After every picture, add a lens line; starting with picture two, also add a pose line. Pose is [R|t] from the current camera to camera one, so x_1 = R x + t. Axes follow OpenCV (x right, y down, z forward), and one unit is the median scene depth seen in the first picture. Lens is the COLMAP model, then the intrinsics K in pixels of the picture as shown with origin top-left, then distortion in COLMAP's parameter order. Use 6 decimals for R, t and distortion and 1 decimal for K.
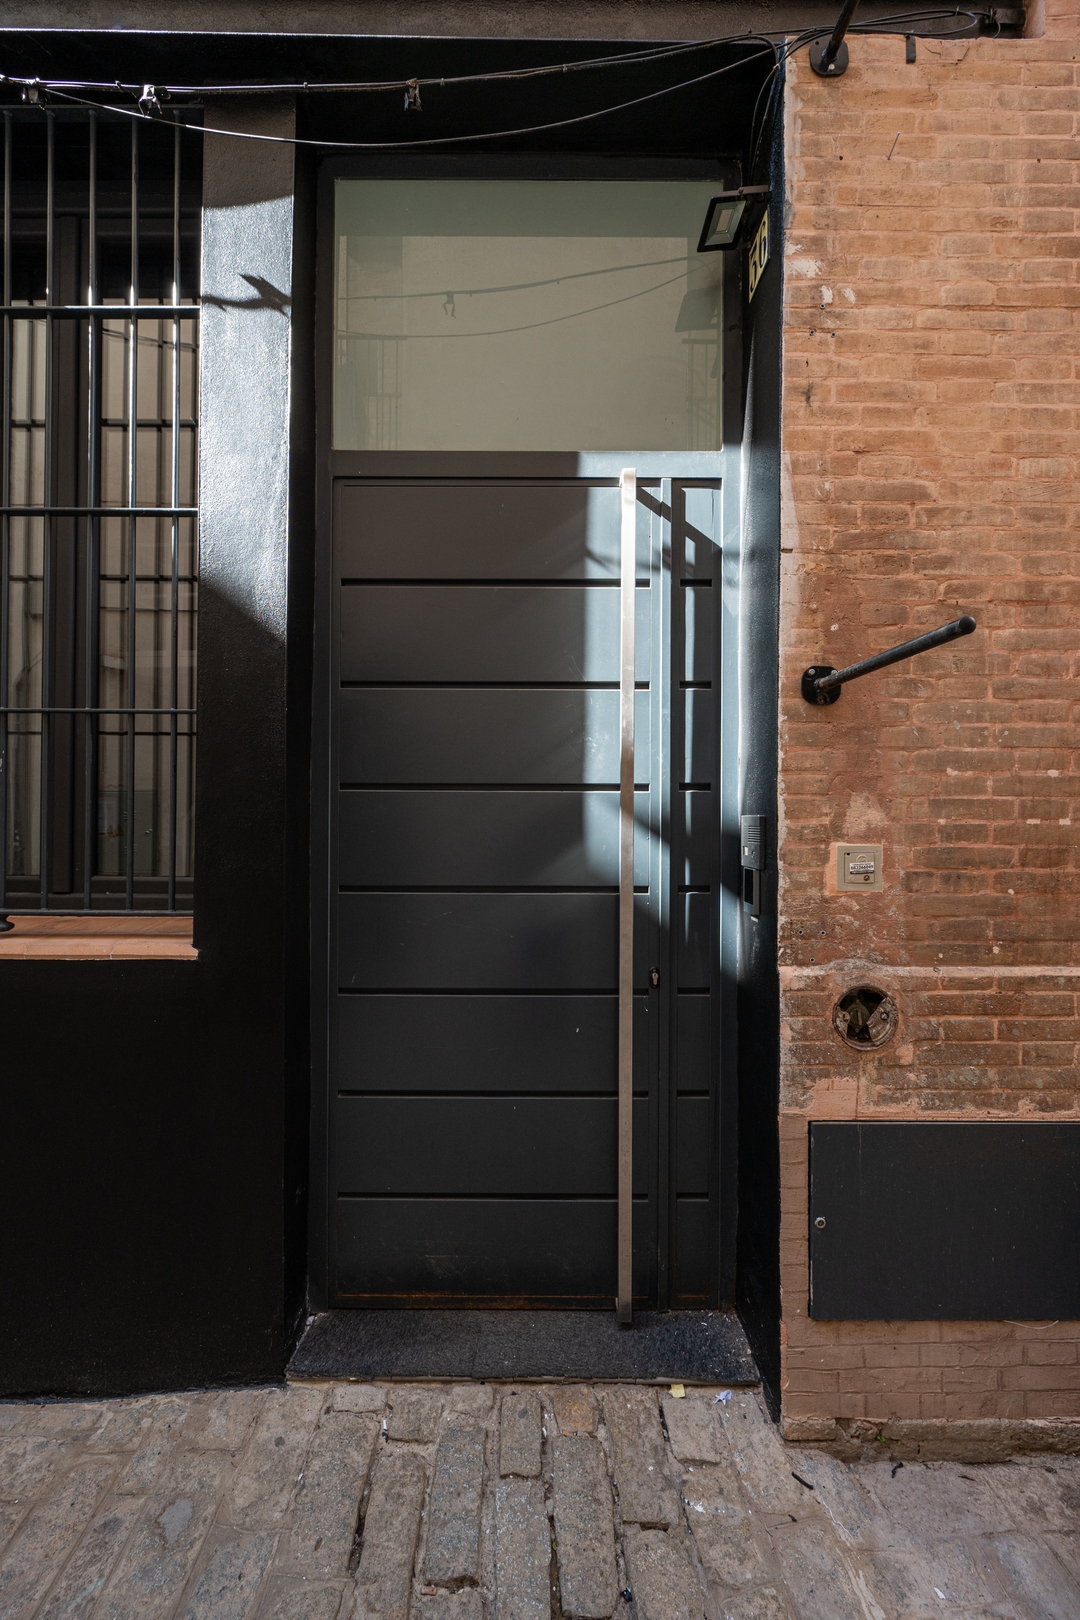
lens RADIAL K [[624.3, 0, 539.4], [0, 624.3, 818.4], [0, 0, 1]] dist [0.000107, -0.000043]
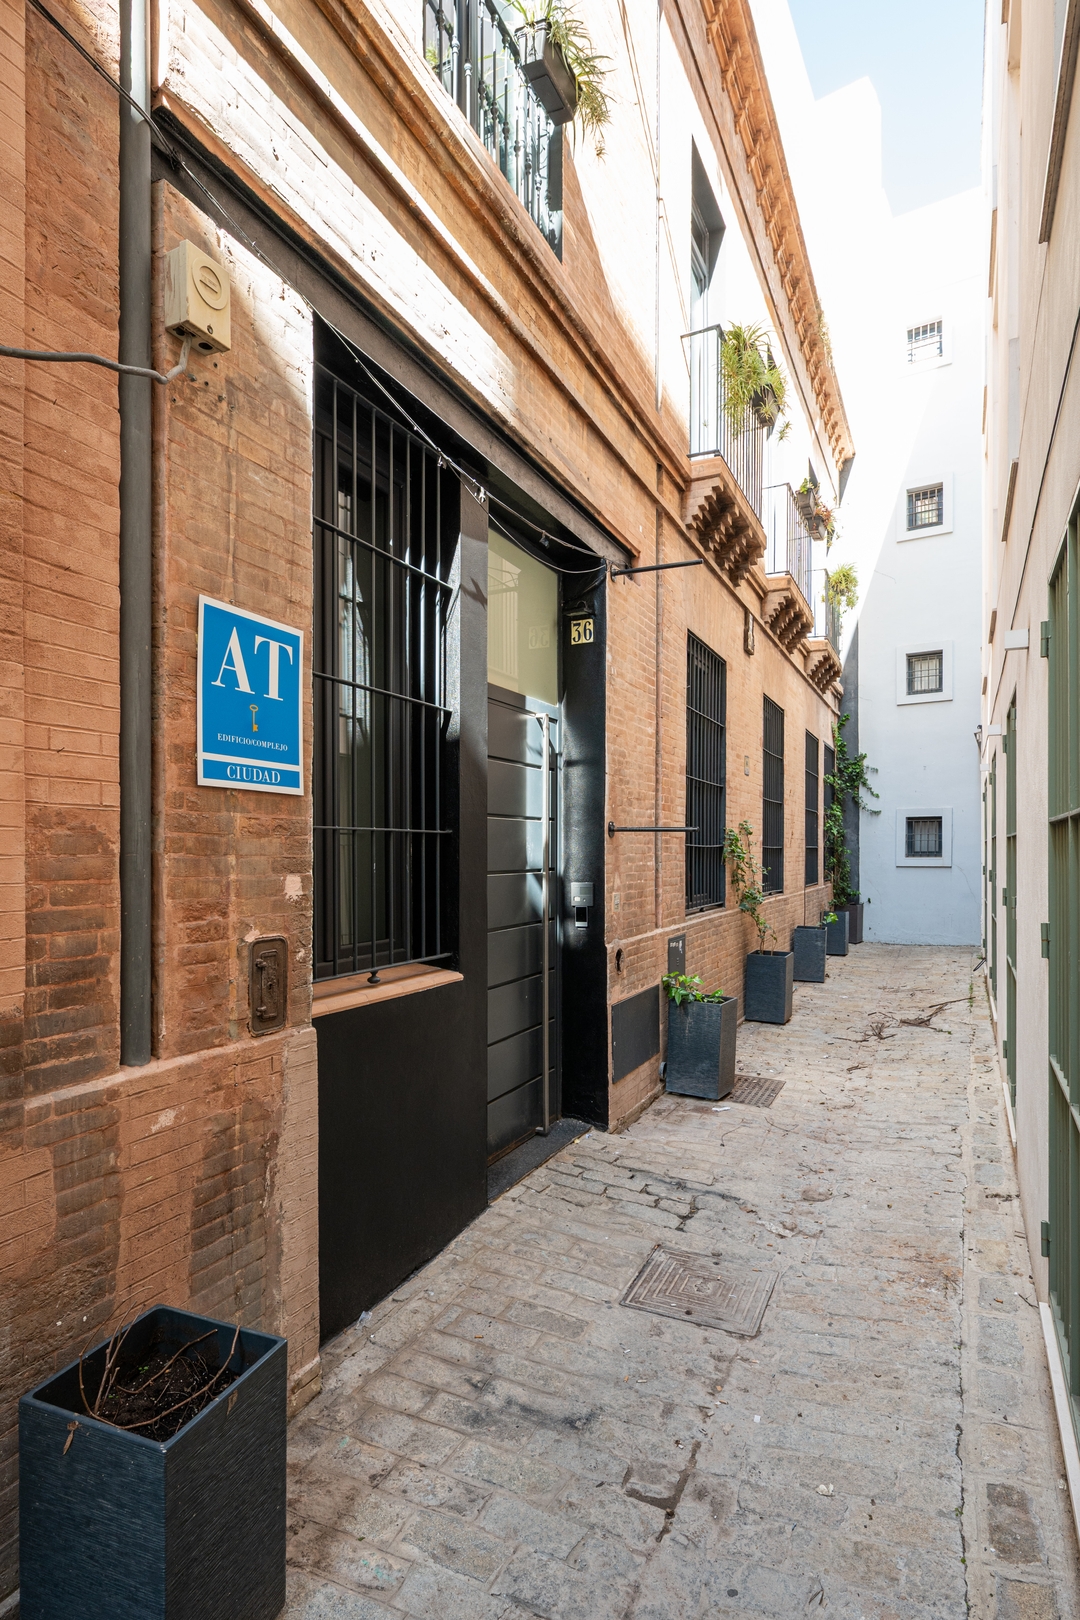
lens RADIAL K [[837.6, 0, 548.7], [0, 837.6, 855.8], [0, 0, 1]] dist [0.000557, 0.000013]
pose [[0.429200, -0.003425, 0.903203, -2.569554], [-0.001092, 0.999990, 0.004311, -0.118332], [-0.903209, -0.002836, 0.429192, -0.194392]]
